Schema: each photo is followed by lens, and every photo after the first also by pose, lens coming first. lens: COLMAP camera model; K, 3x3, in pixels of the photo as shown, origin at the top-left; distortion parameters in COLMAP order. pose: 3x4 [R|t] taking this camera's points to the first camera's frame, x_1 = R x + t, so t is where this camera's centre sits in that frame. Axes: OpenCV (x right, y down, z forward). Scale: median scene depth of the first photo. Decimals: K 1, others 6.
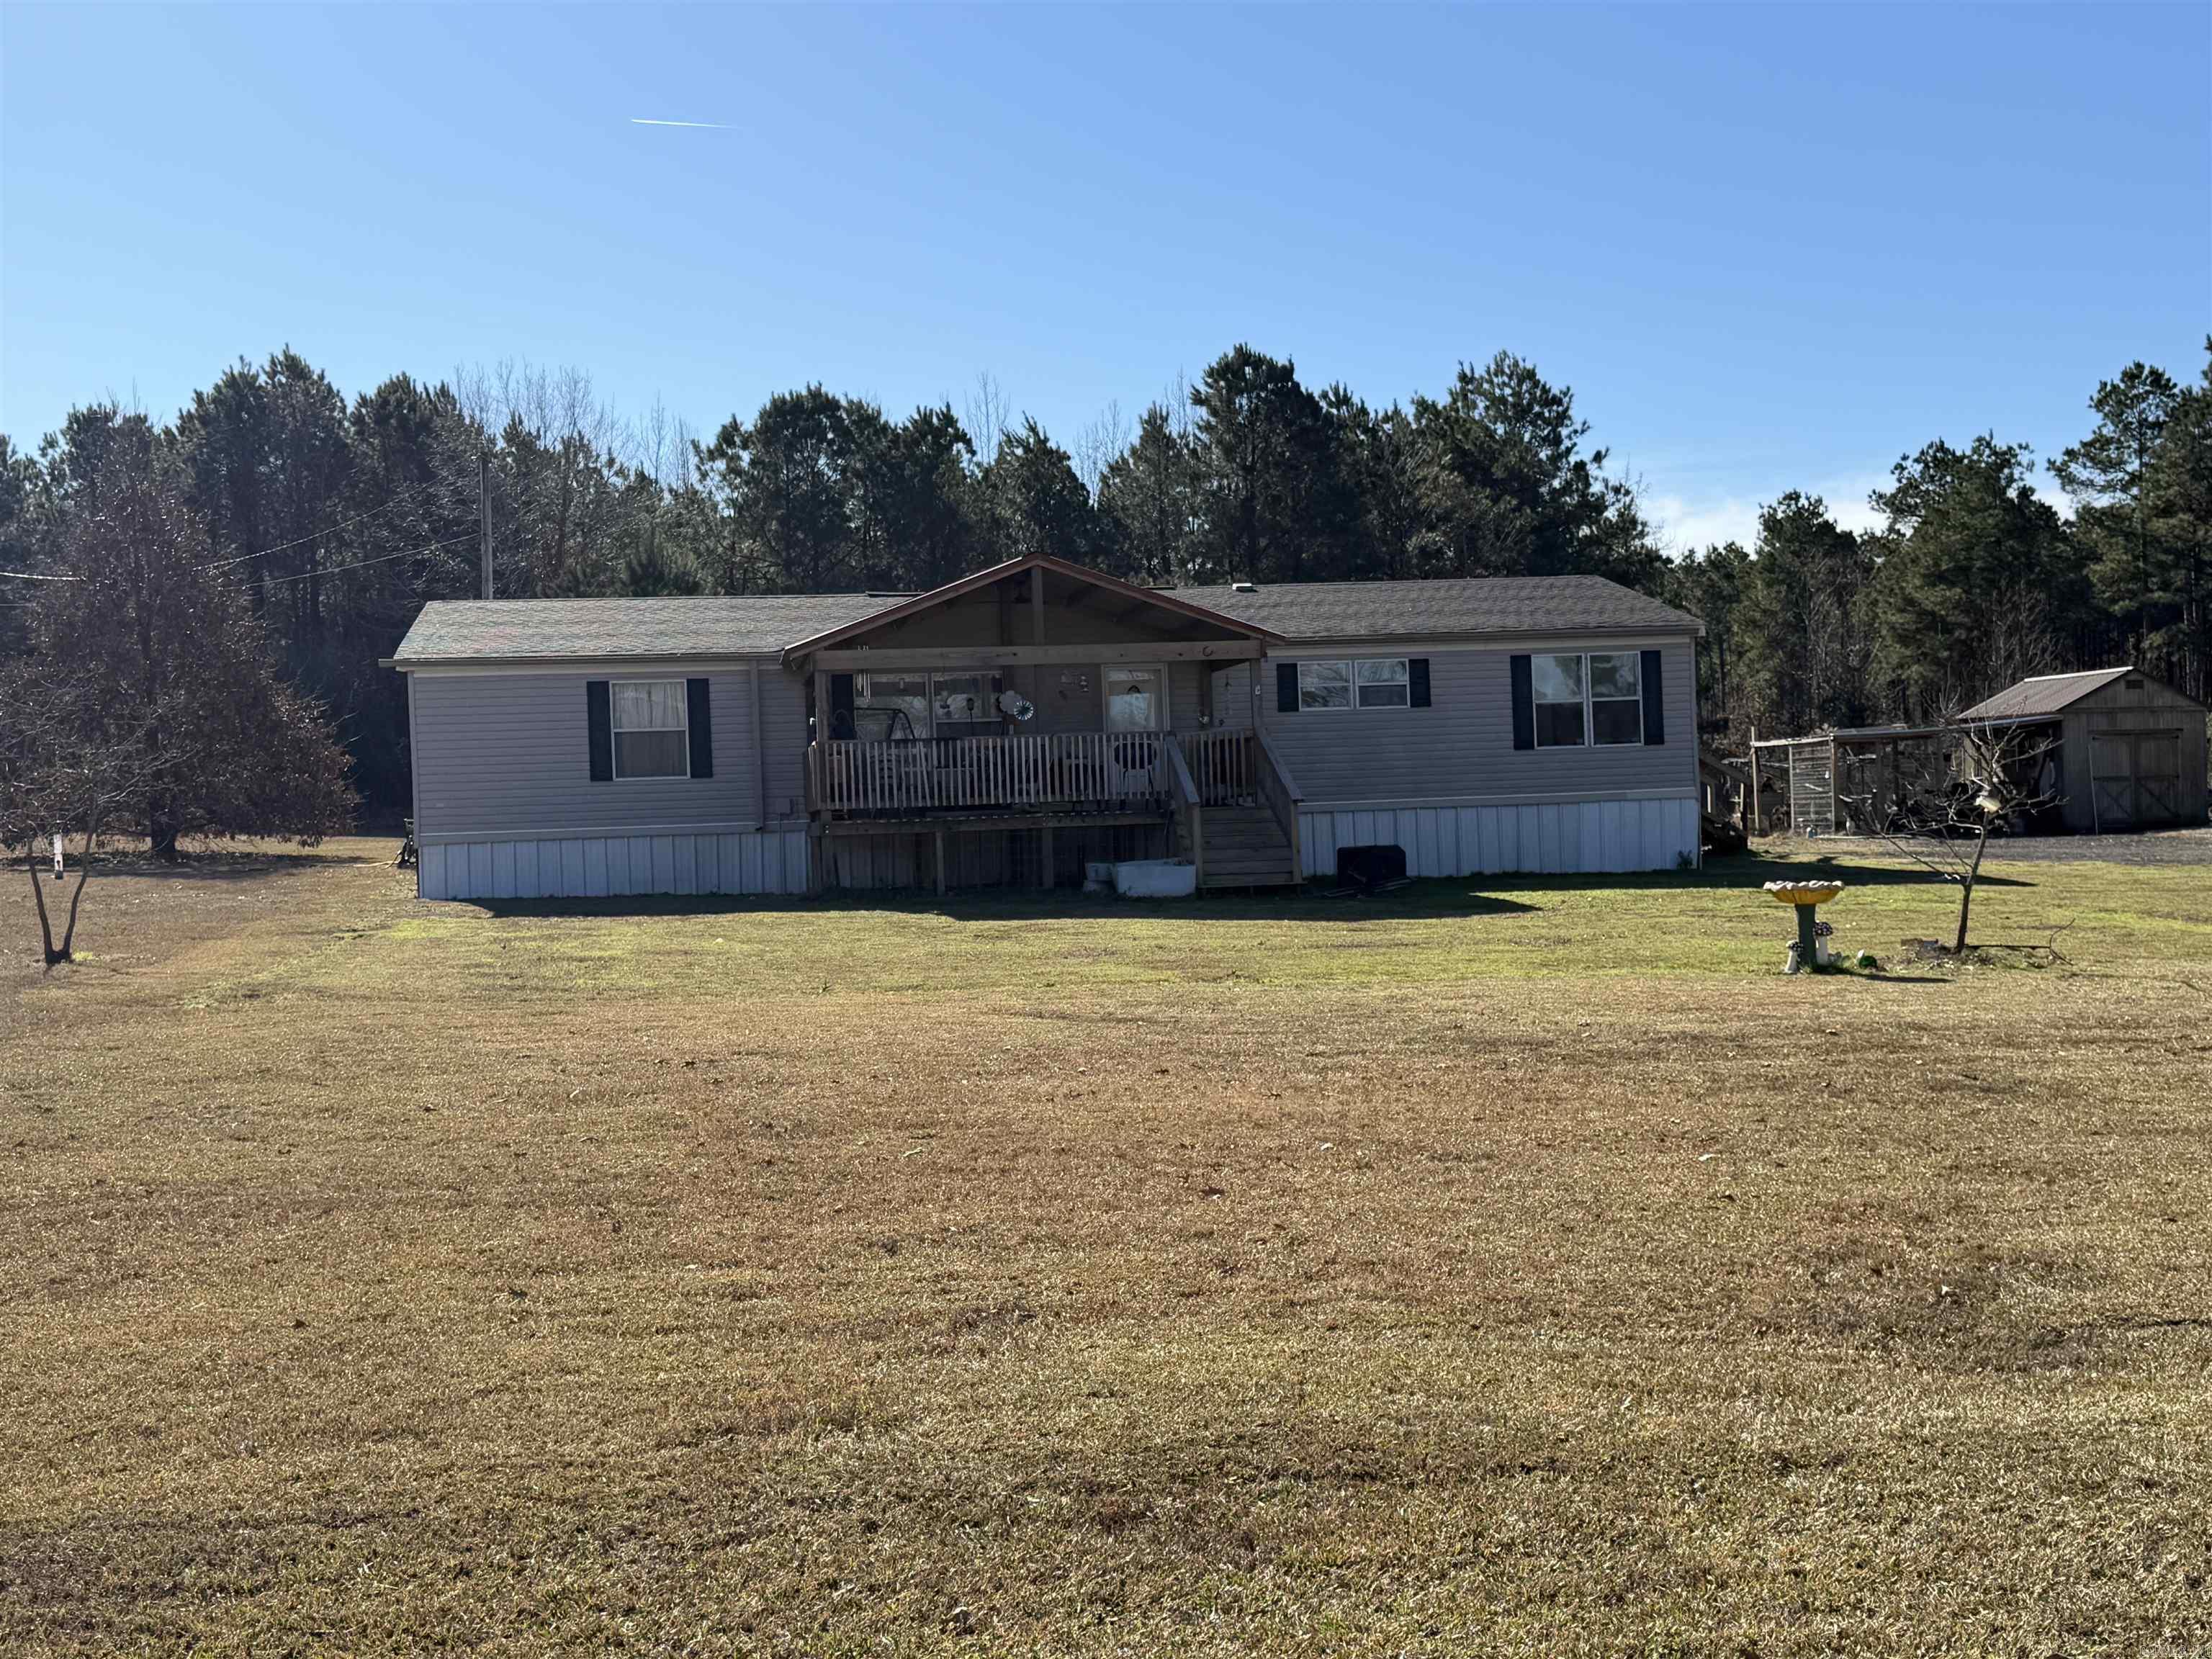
lens RADIAL K [[3000.5, 0, 1106.0], [0, 3000.5, 830.6], [0, 0, 1]] dist [0.025560, 0.000000]
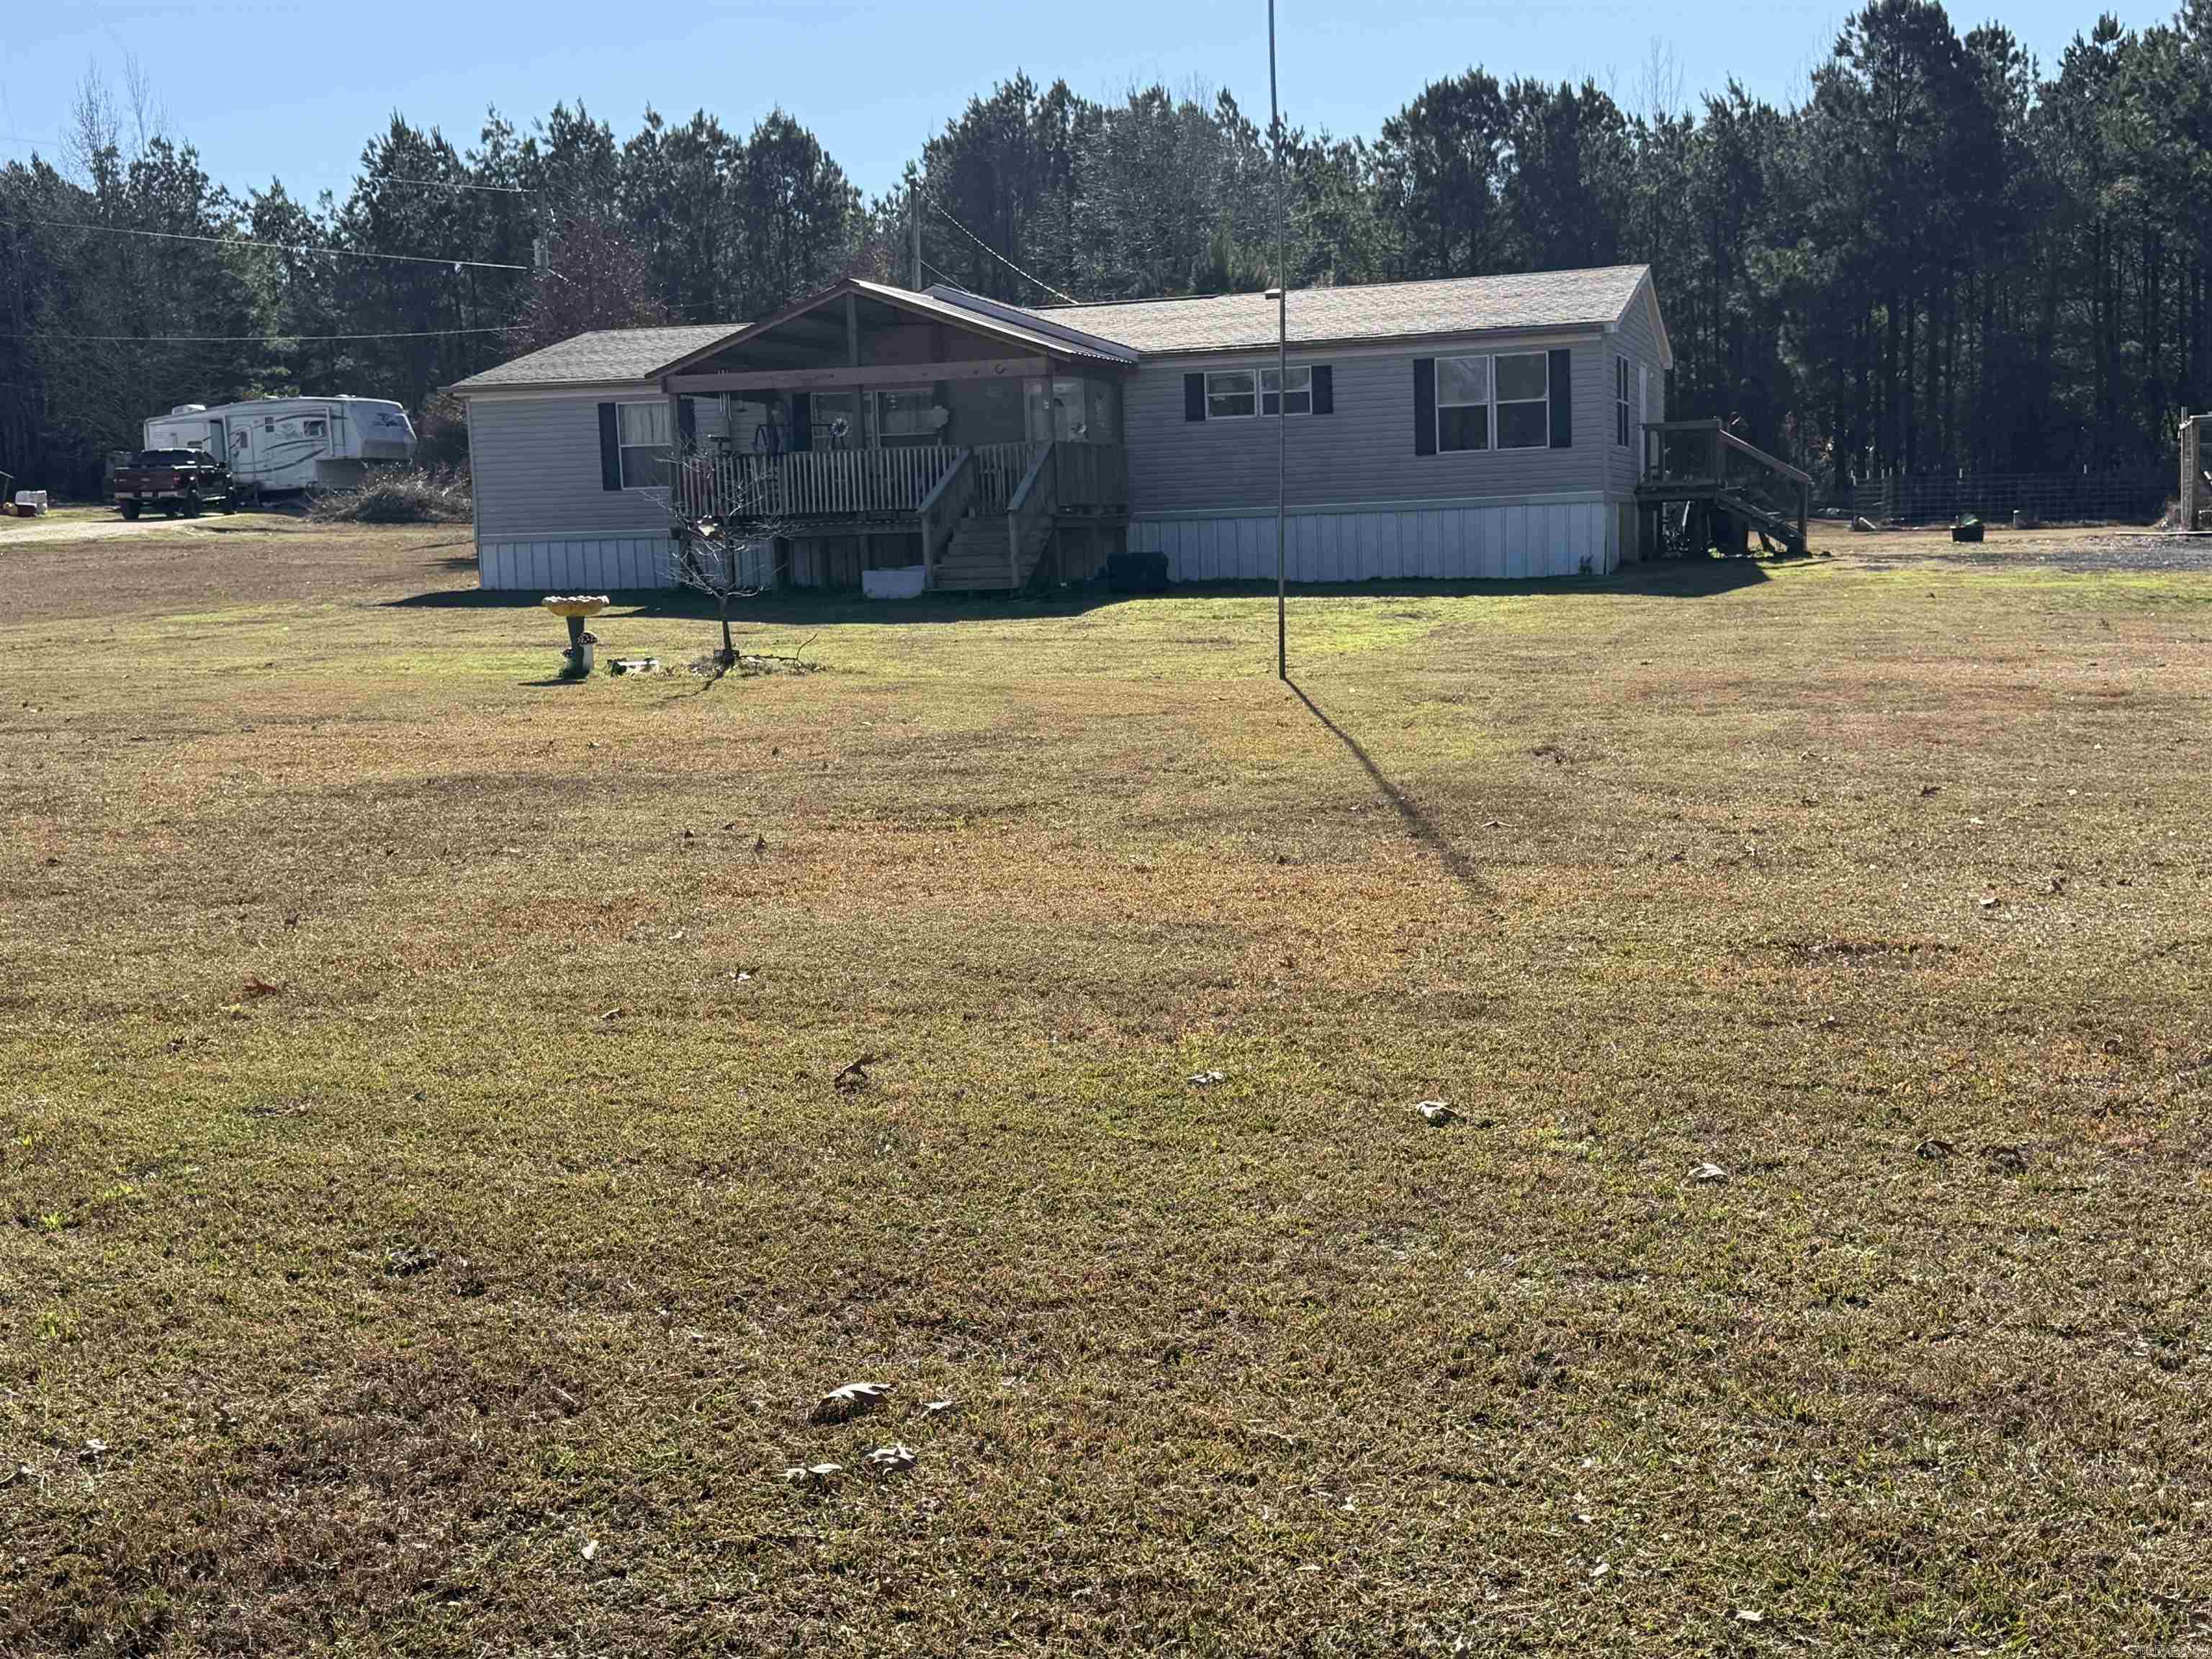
lens RADIAL K [[3000.5, 0, 1106.7], [0, 3000.5, 828.7], [0, 0, 1]] dist [0.025560, 0.000000]
pose [[0.888220, 0.050177, -0.456670, 0.515355], [0.001889, 0.993611, 0.112847, -0.016069], [0.459415, -0.101096, 0.882450, 0.045239]]
